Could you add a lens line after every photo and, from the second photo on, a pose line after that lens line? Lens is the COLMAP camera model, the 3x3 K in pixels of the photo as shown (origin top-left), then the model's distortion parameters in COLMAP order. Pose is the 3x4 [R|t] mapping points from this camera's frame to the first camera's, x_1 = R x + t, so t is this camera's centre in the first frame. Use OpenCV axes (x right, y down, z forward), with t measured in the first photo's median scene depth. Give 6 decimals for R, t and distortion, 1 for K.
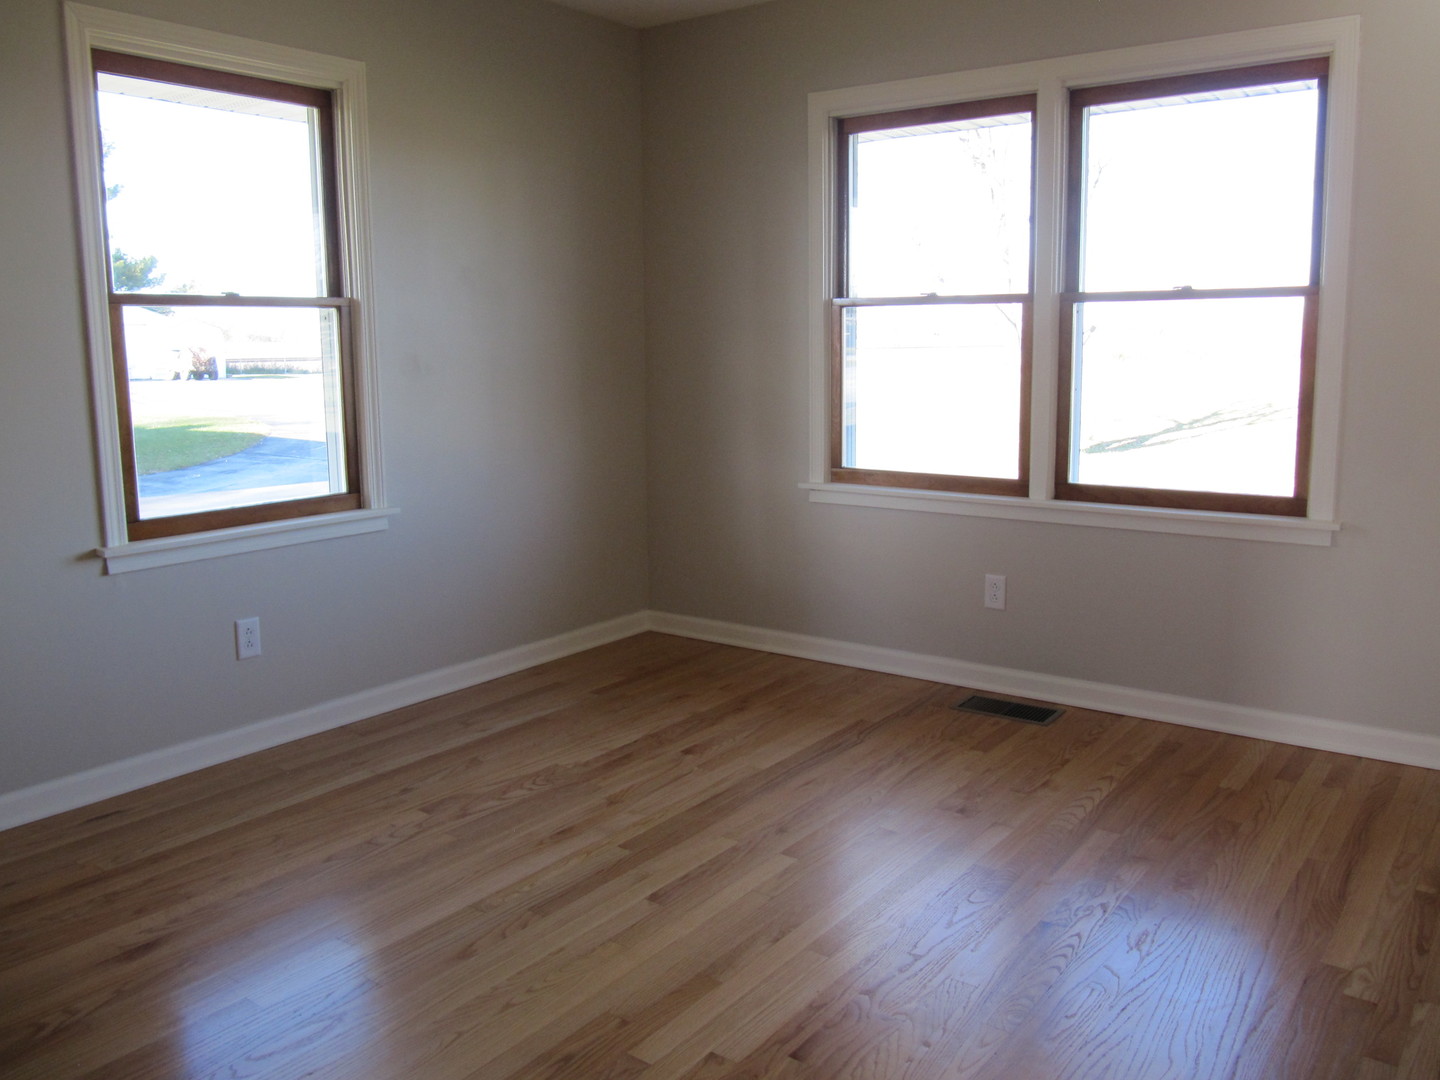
lens RADIAL K [[1169.2, 0, 708.6], [0, 1169.2, 516.4], [0, 0, 1]] dist [-0.048364, 0.003253]
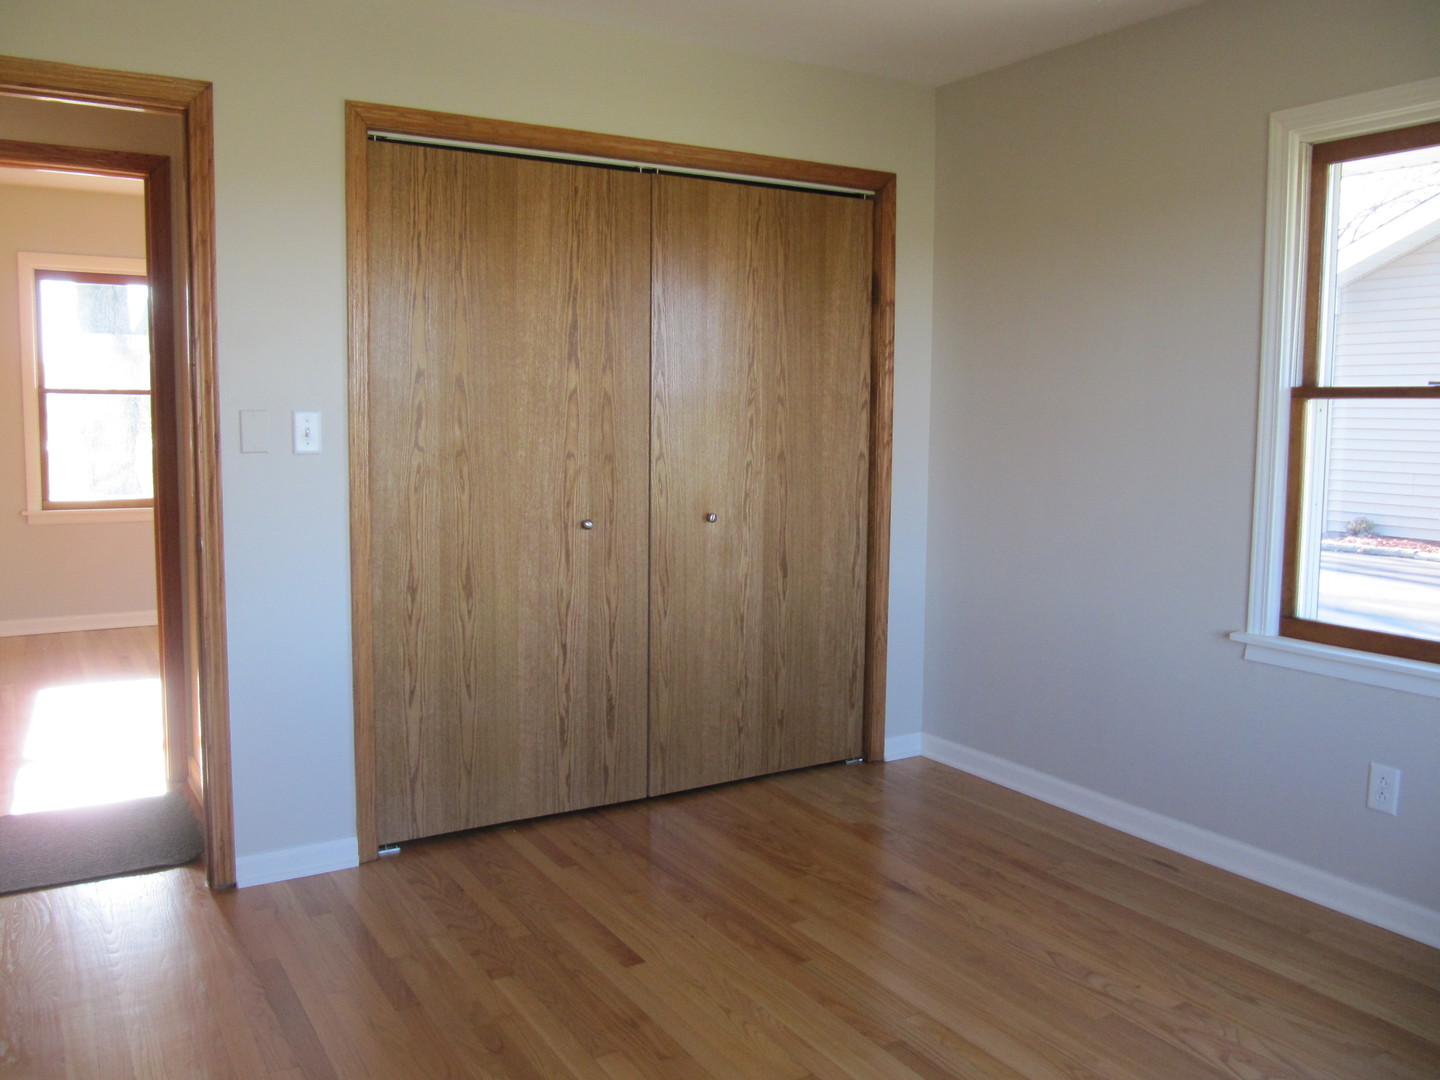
lens RADIAL K [[1169.2, 0, 708.6], [0, 1169.2, 516.4], [0, 0, 1]] dist [-0.048364, 0.003253]
pose [[-0.365461, 0.095421, -0.925923, 0.617630], [-0.140658, 0.977648, 0.156269, -0.173025], [0.920138, 0.187349, -0.343871, 0.921251]]
